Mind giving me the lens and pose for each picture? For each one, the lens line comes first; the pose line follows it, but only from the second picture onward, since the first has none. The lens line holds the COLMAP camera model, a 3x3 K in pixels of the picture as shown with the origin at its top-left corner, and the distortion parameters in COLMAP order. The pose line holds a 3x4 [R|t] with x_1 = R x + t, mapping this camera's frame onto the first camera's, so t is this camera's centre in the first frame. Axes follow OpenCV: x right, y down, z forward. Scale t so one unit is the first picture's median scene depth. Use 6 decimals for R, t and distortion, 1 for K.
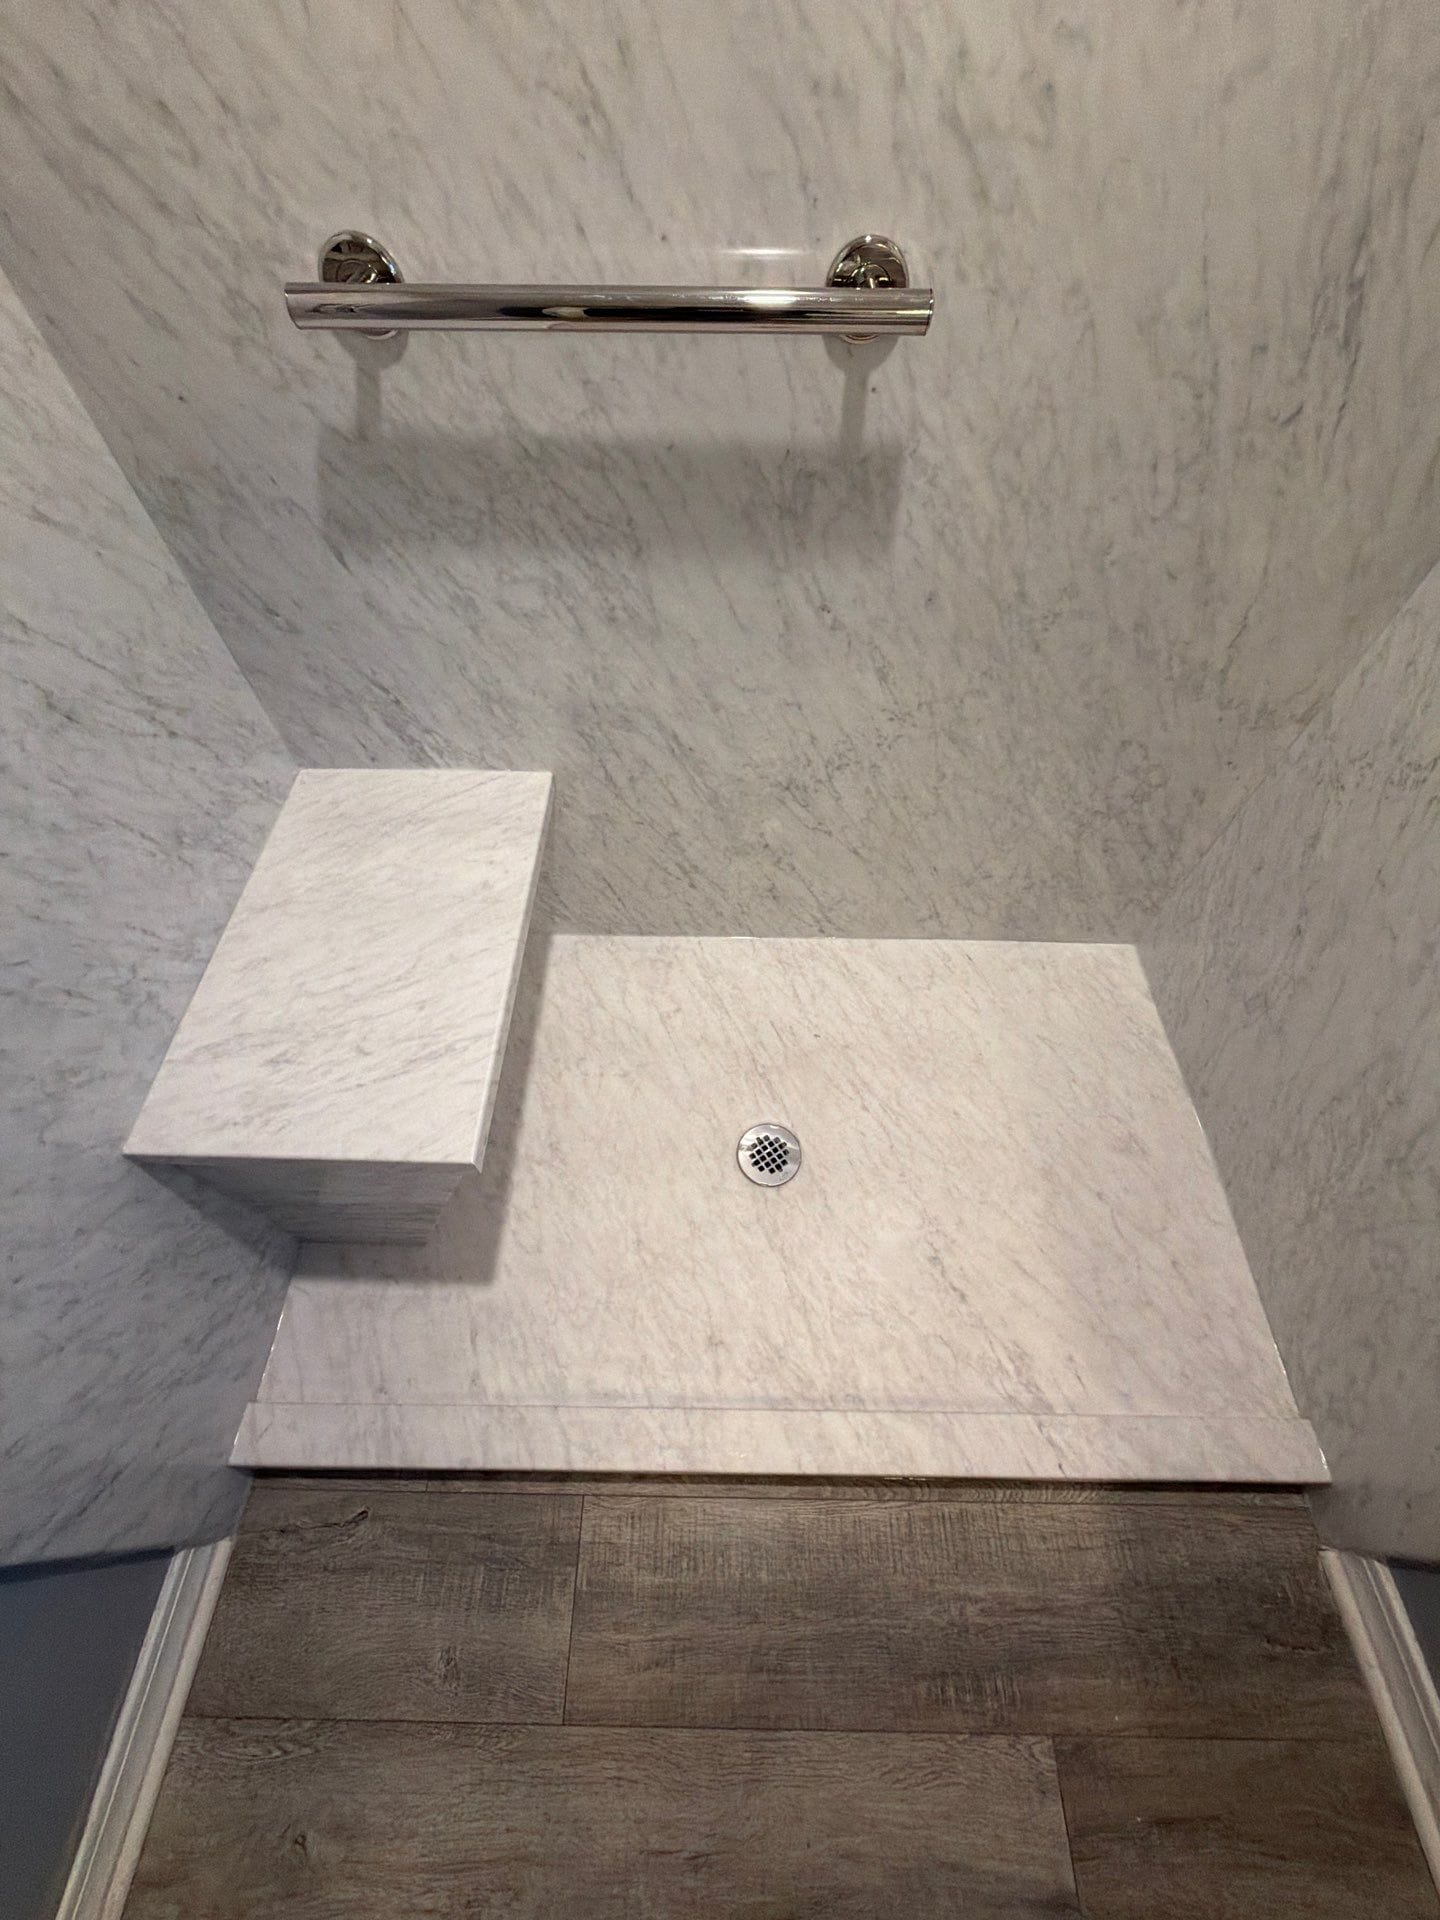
lens RADIAL K [[764.0, 0, 717.3], [0, 764.0, 960.1], [0, 0, 1]] dist [0.000316, -0.000606]
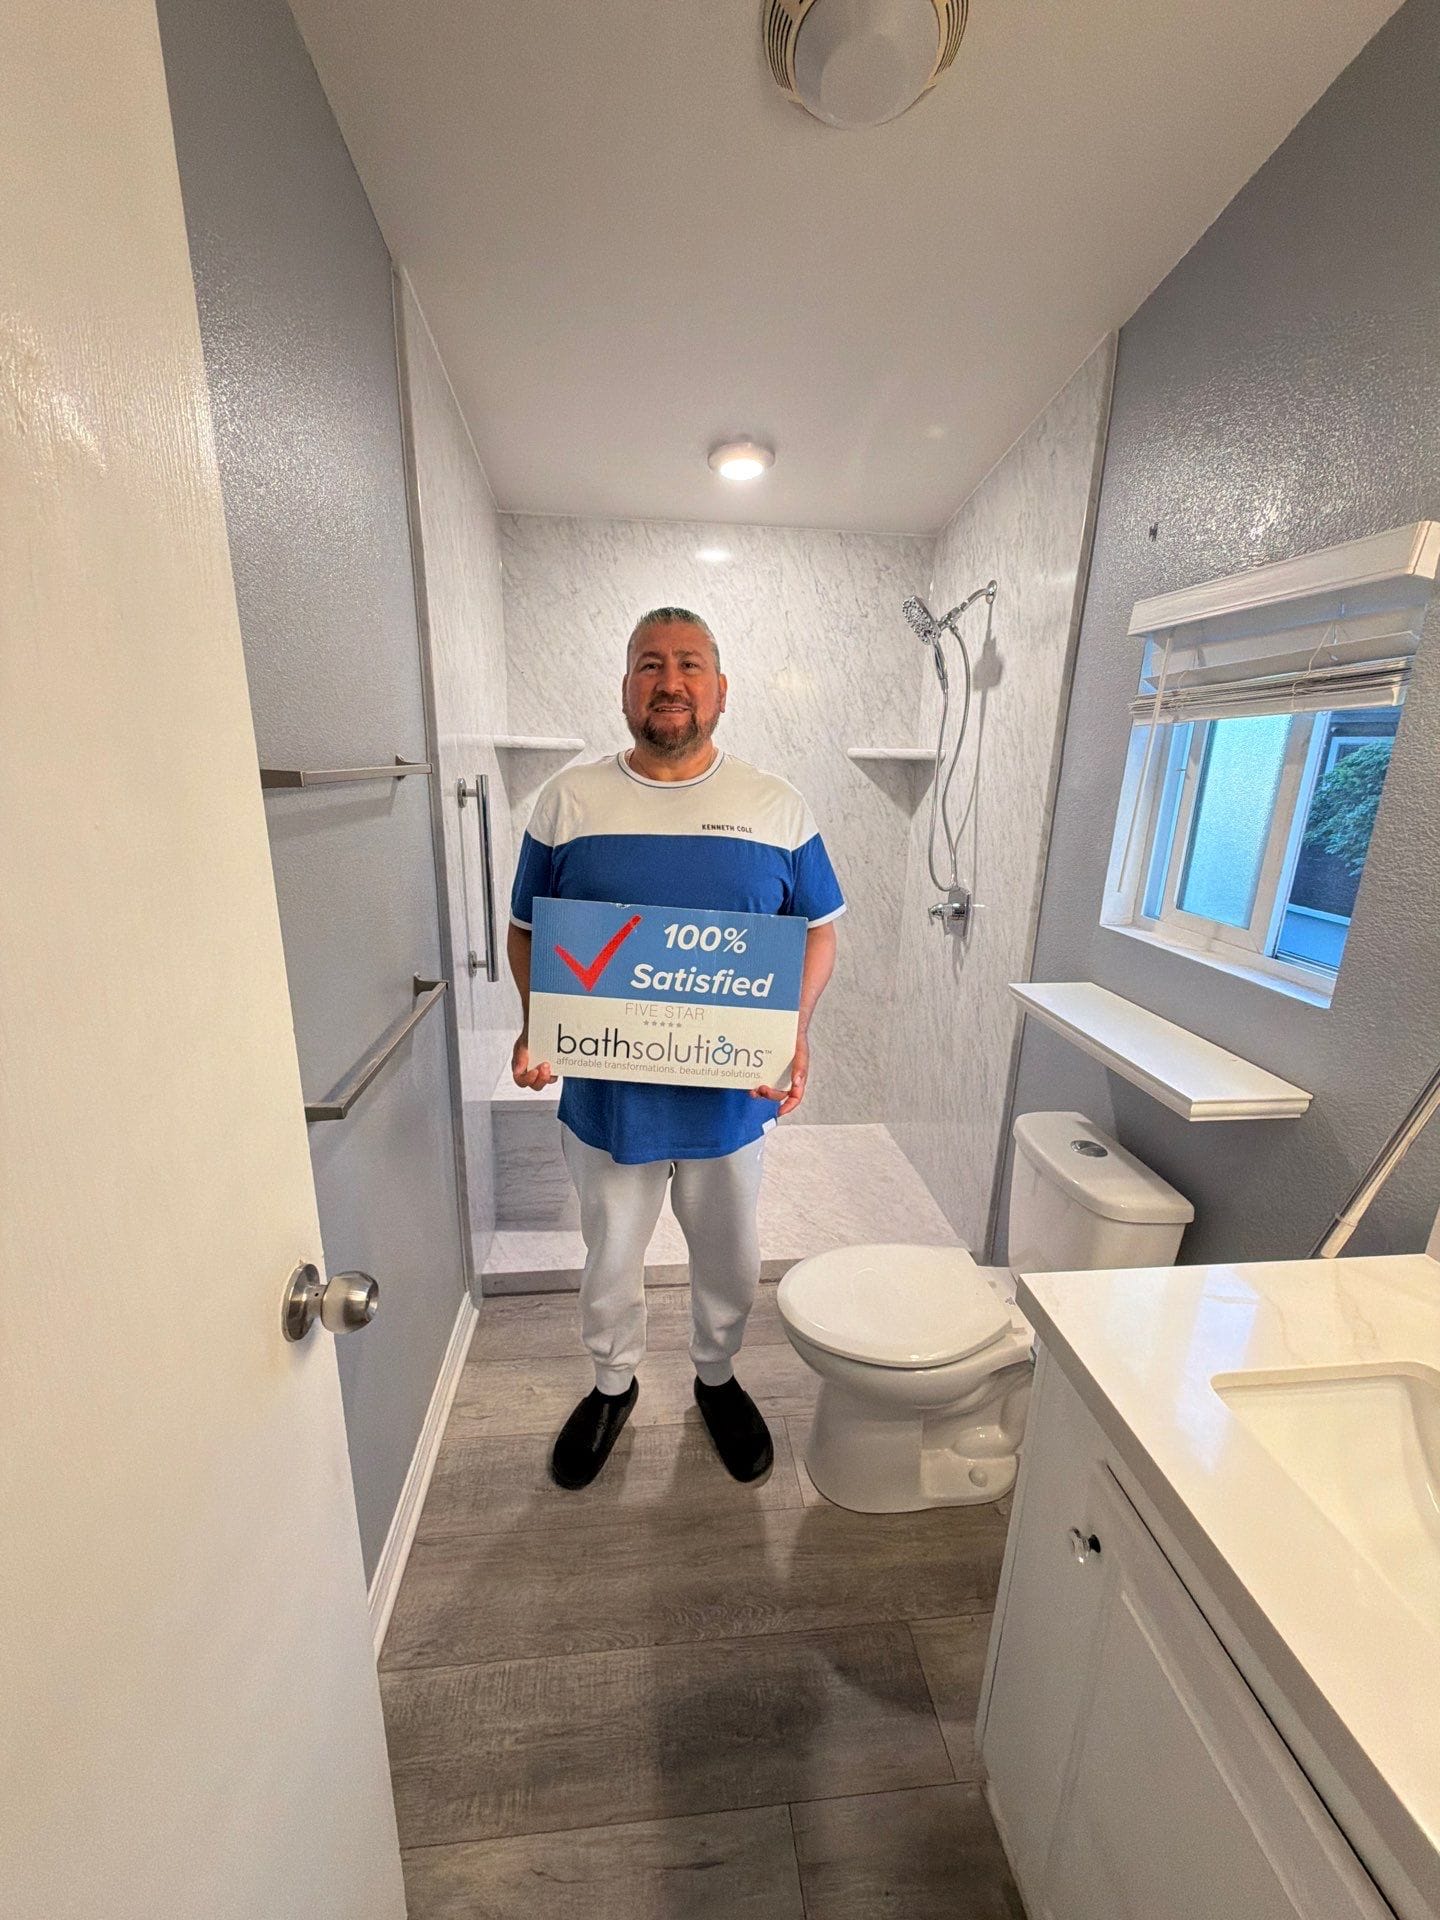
lens RADIAL K [[764.0, 0, 717.3], [0, 764.0, 960.1], [0, 0, 1]] dist [0.000316, -0.000606]
pose [[0.992816, -0.005421, 0.119526, -0.214724], [0.082244, 0.756475, -0.648831, 1.317552], [-0.086901, 0.654000, 0.751486, -1.140788]]
